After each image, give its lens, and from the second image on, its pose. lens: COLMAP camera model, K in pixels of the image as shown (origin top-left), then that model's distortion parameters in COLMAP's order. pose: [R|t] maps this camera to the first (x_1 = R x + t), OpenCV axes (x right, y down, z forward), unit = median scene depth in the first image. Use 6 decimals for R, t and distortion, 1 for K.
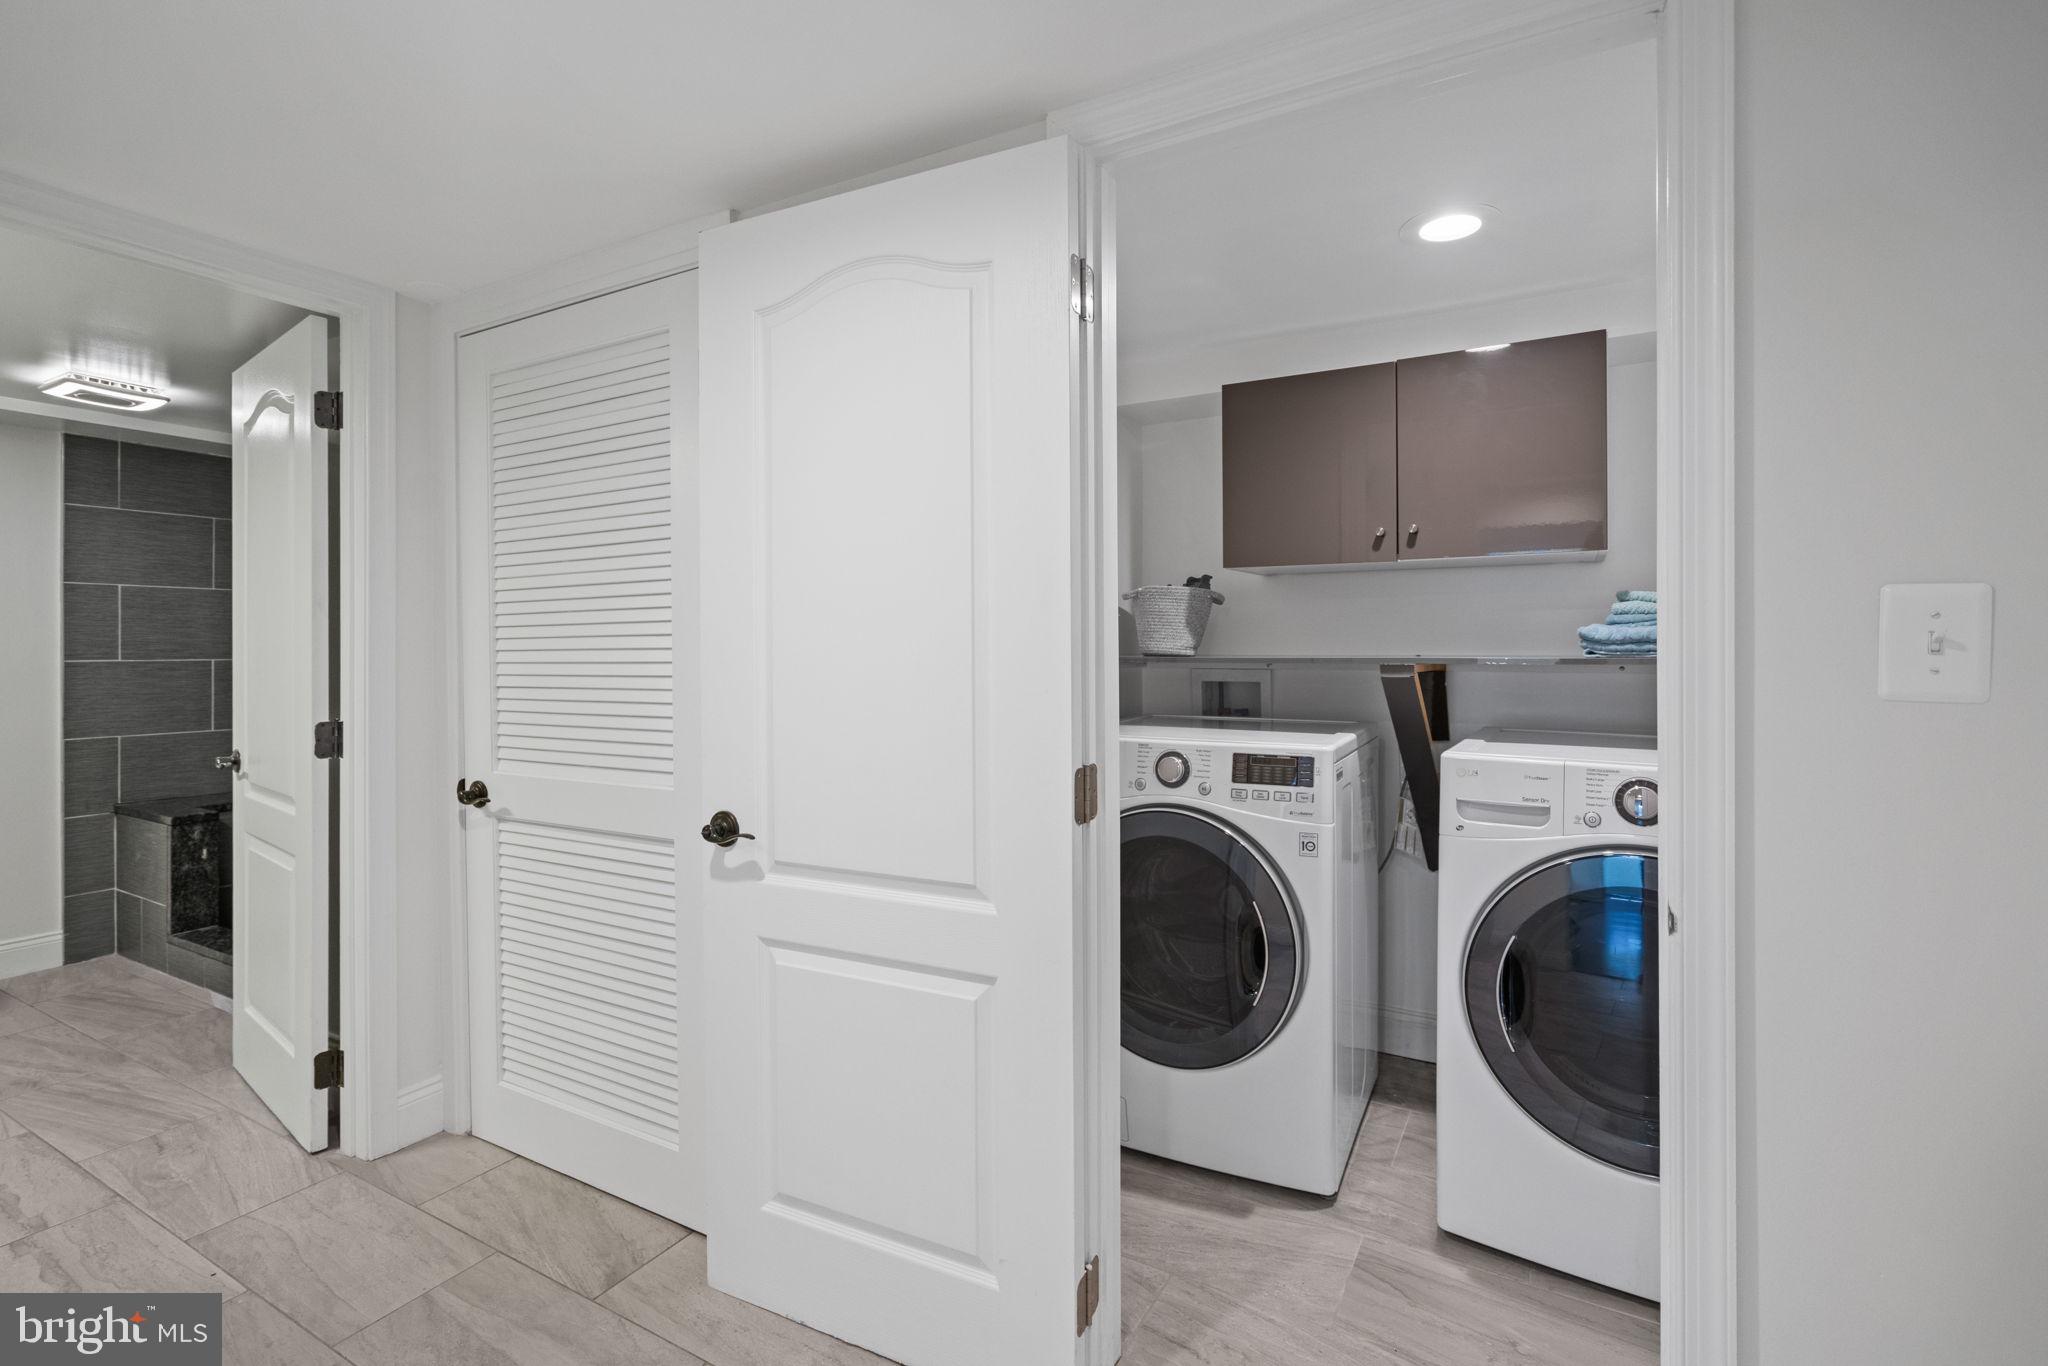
lens RADIAL K [[976.6, 0, 1023.8], [0, 976.6, 646.8], [0, 0, 1]] dist [0.001768, 0.001411]
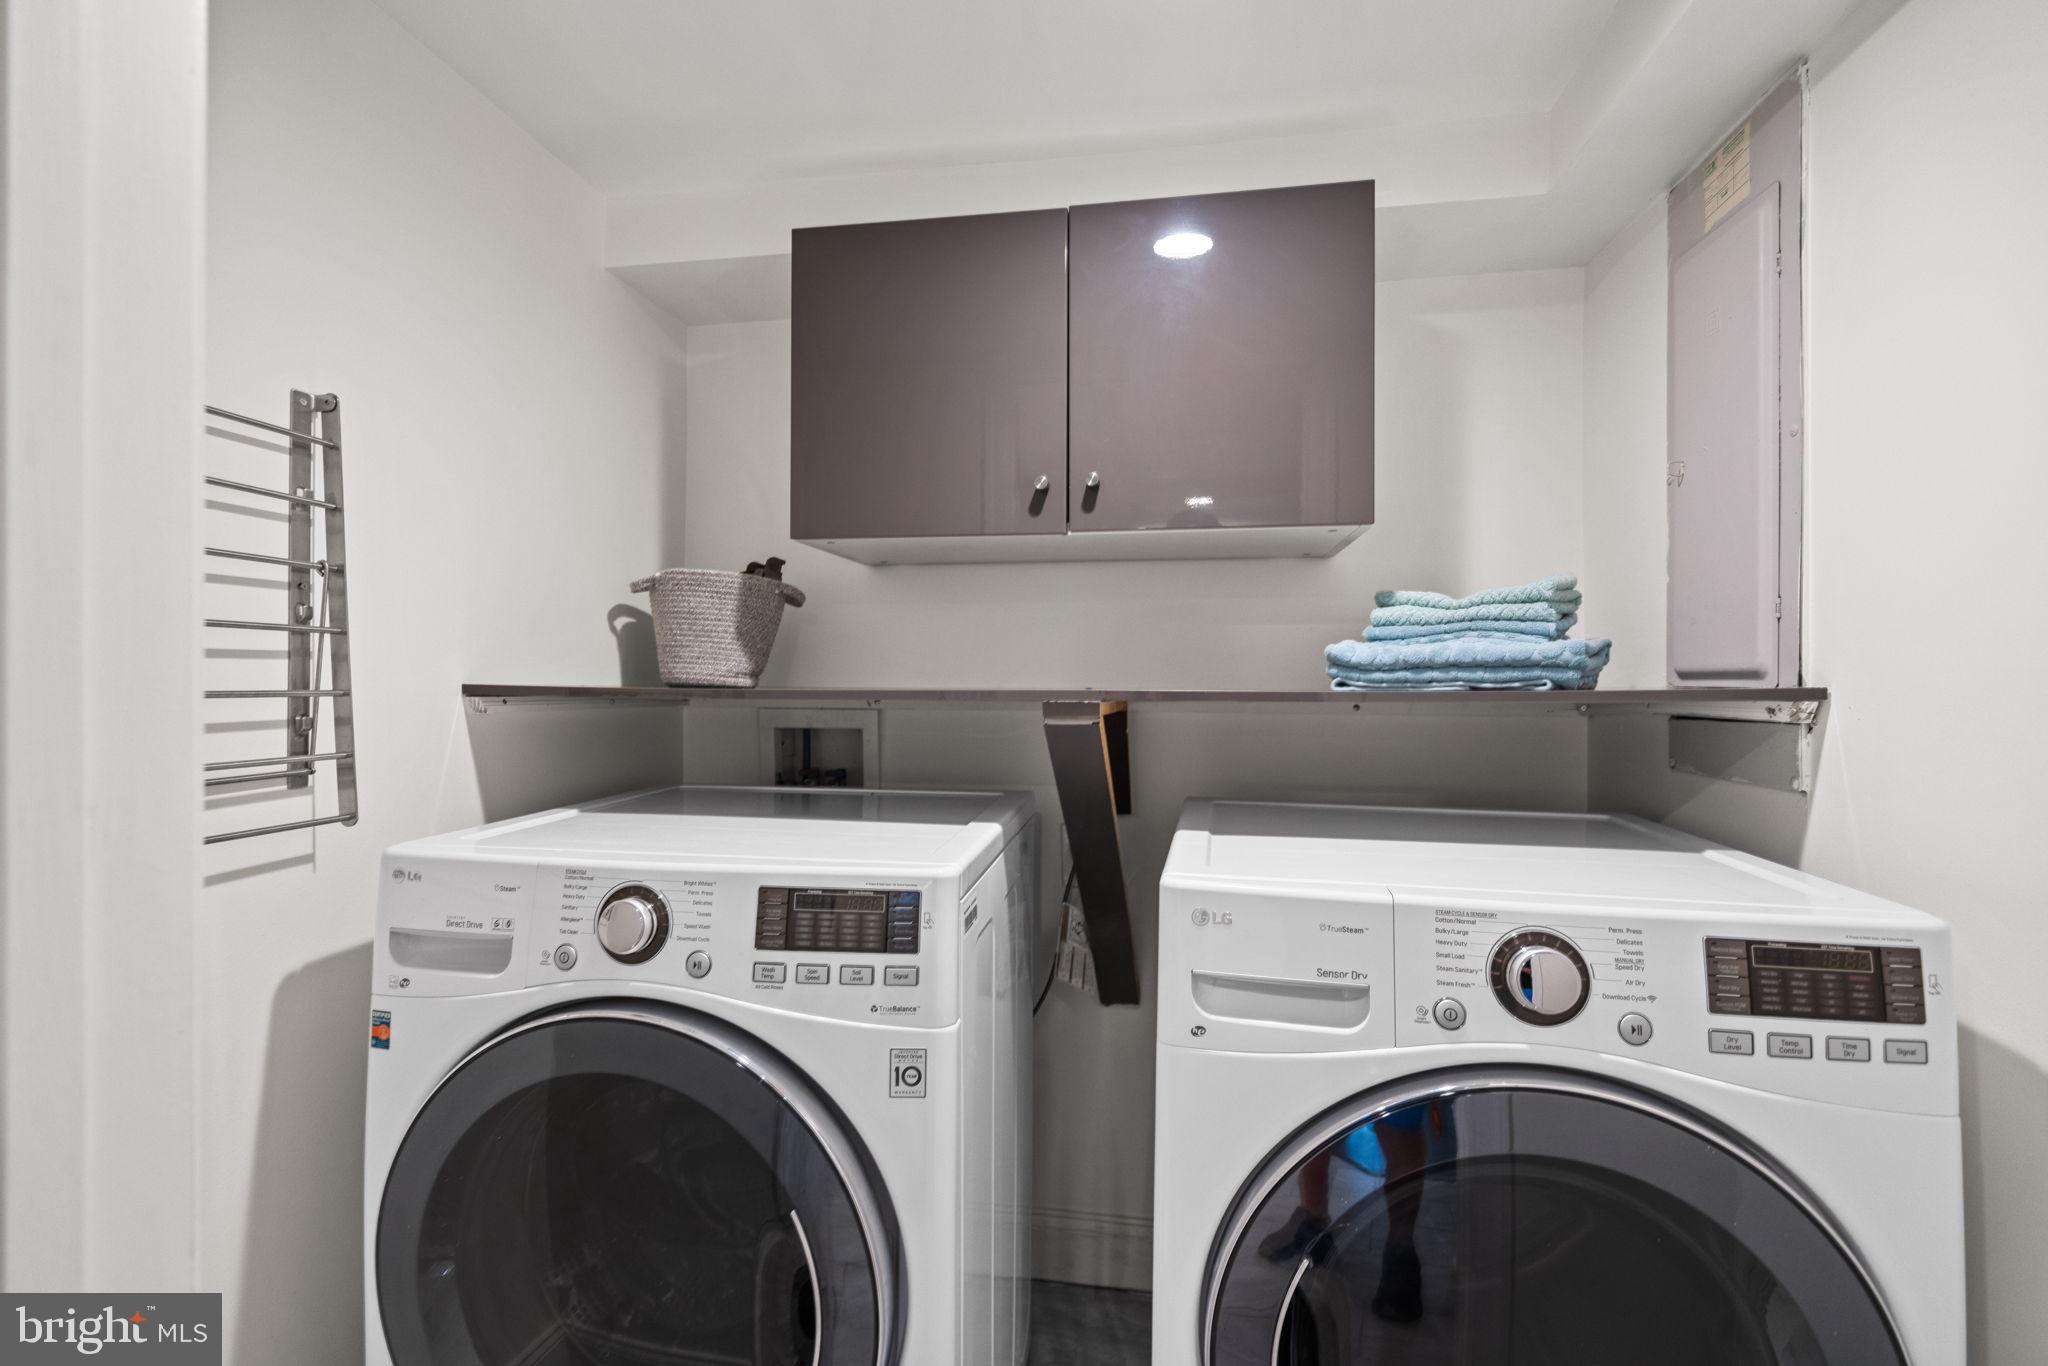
lens RADIAL K [[942.0, 0, 1024.0], [0, 942.0, 683.0], [0, 0, 1]] dist [0.000493, 0.001718]
pose [[0.938626, 0.007484, 0.344855, 0.166082], [-0.006931, 0.999972, -0.002837, 0.008683], [-0.344867, 0.000273, 0.938652, 0.491143]]
